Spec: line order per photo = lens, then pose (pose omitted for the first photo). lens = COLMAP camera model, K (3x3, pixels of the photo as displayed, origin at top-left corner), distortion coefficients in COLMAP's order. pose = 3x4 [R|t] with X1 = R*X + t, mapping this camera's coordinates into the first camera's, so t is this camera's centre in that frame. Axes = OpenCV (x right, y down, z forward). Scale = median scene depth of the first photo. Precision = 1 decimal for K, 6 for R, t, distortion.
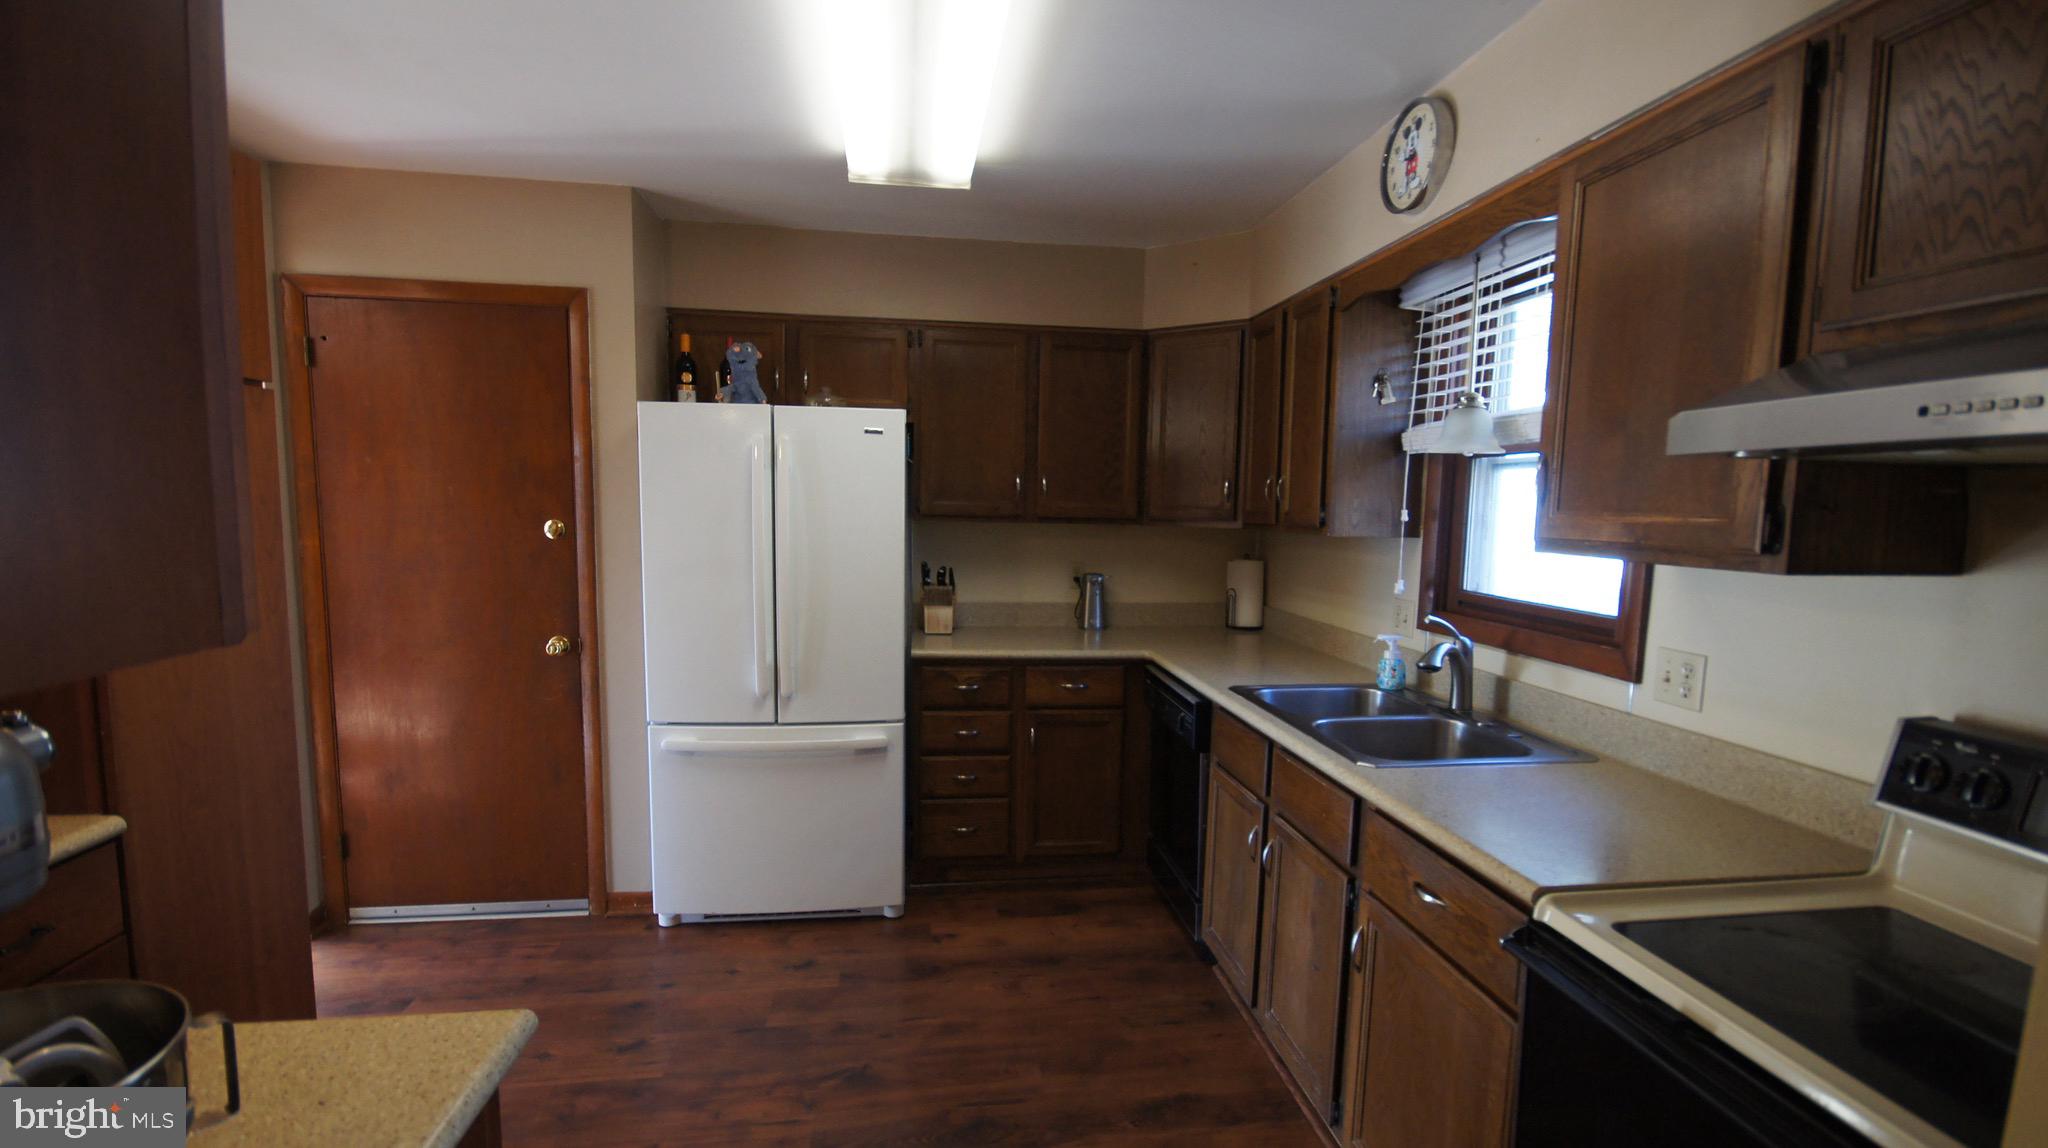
lens RADIAL K [[895.8, 0, 1038.4], [0, 895.8, 608.8], [0, 0, 1]] dist [0.001253, -0.006340]
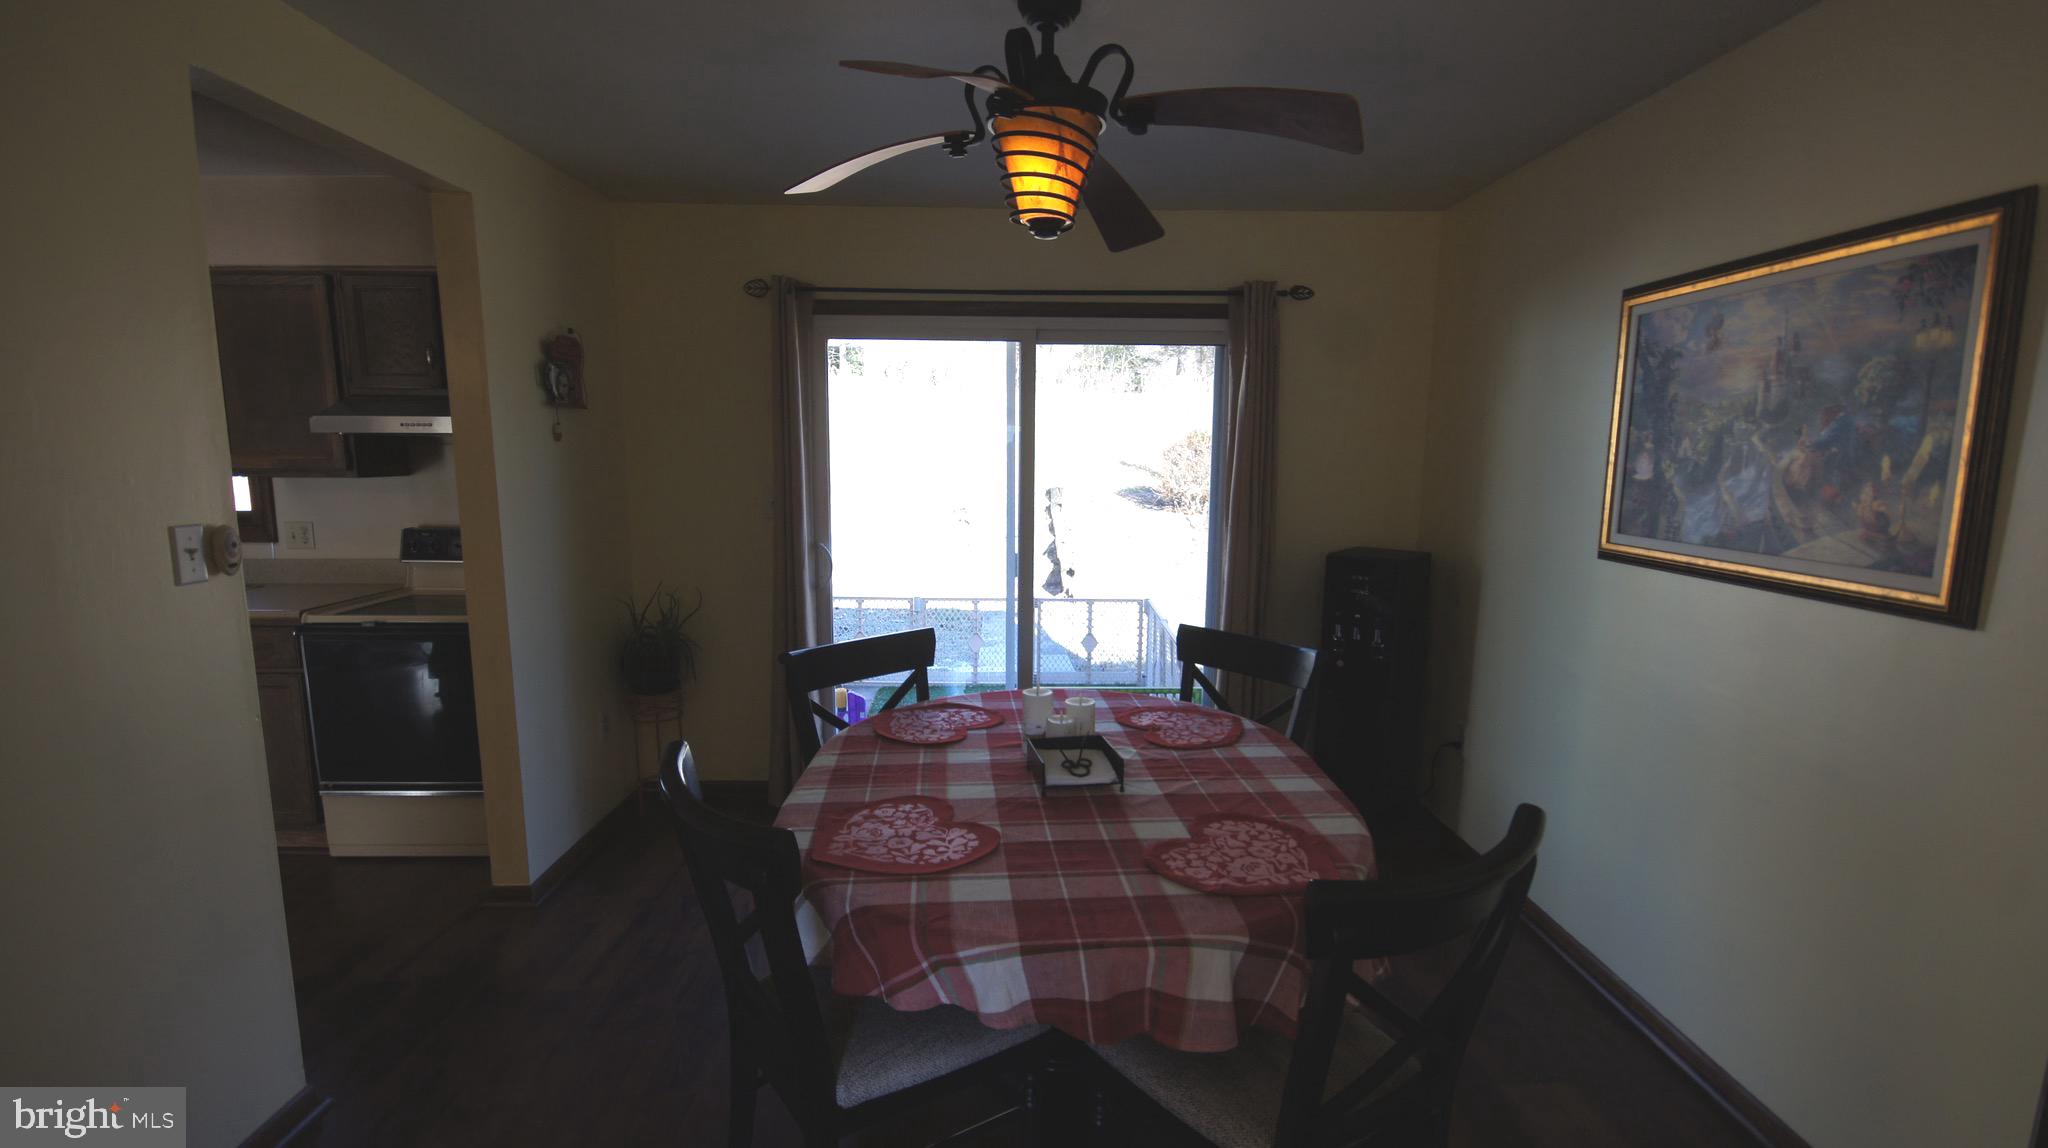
lens RADIAL K [[928.6, 0, 1021.0], [0, 928.6, 590.4], [0, 0, 1]] dist [0.005433, -0.007530]
pose [[0.126797, -0.155100, 0.979728, -1.790503], [0.111446, 0.983674, 0.141302, 0.129494], [-0.985648, 0.091270, 0.142012, -1.393533]]
